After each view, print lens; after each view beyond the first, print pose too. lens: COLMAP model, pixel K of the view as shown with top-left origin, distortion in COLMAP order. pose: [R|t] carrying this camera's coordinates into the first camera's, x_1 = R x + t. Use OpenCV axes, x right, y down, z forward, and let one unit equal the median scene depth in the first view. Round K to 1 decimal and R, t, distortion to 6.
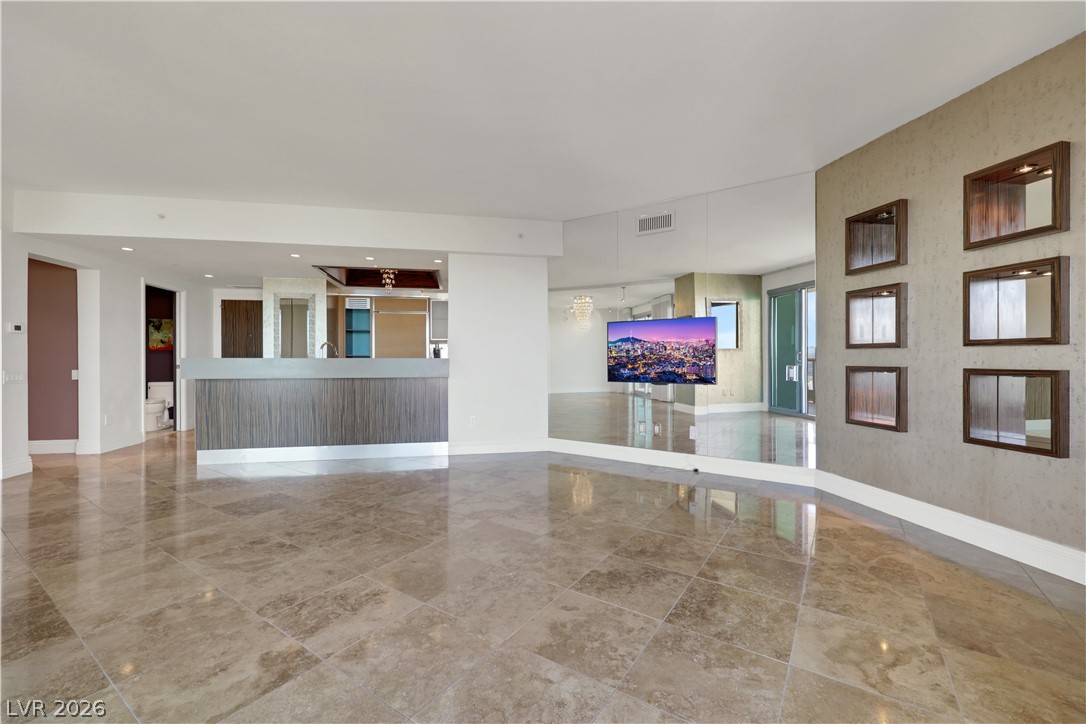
lens RADIAL K [[441.6, 0, 549.2], [0, 441.6, 360.8], [0, 0, 1]] dist [0.000117, 0.000409]
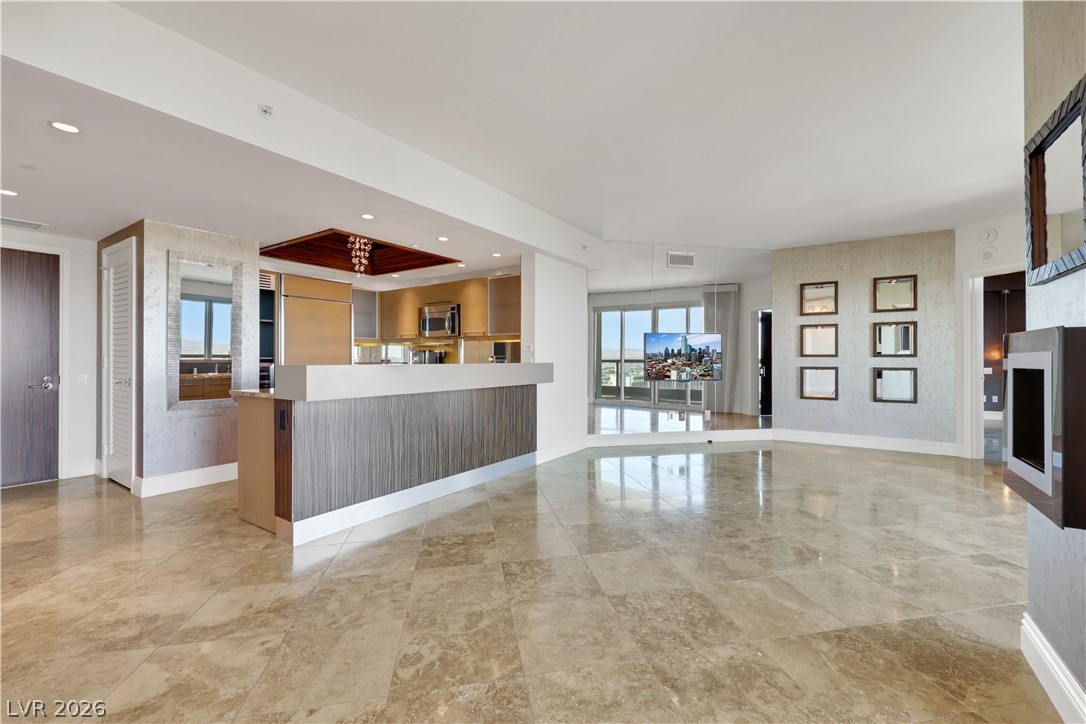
lens RADIAL K [[441.6, 0, 549.2], [0, 441.6, 360.8], [0, 0, 1]] dist [0.000117, 0.000409]
pose [[0.705147, -0.000533, 0.709061, -1.492825], [0.003269, 0.999992, -0.002499, -0.012737], [-0.709054, 0.004081, 0.705142, 0.530004]]
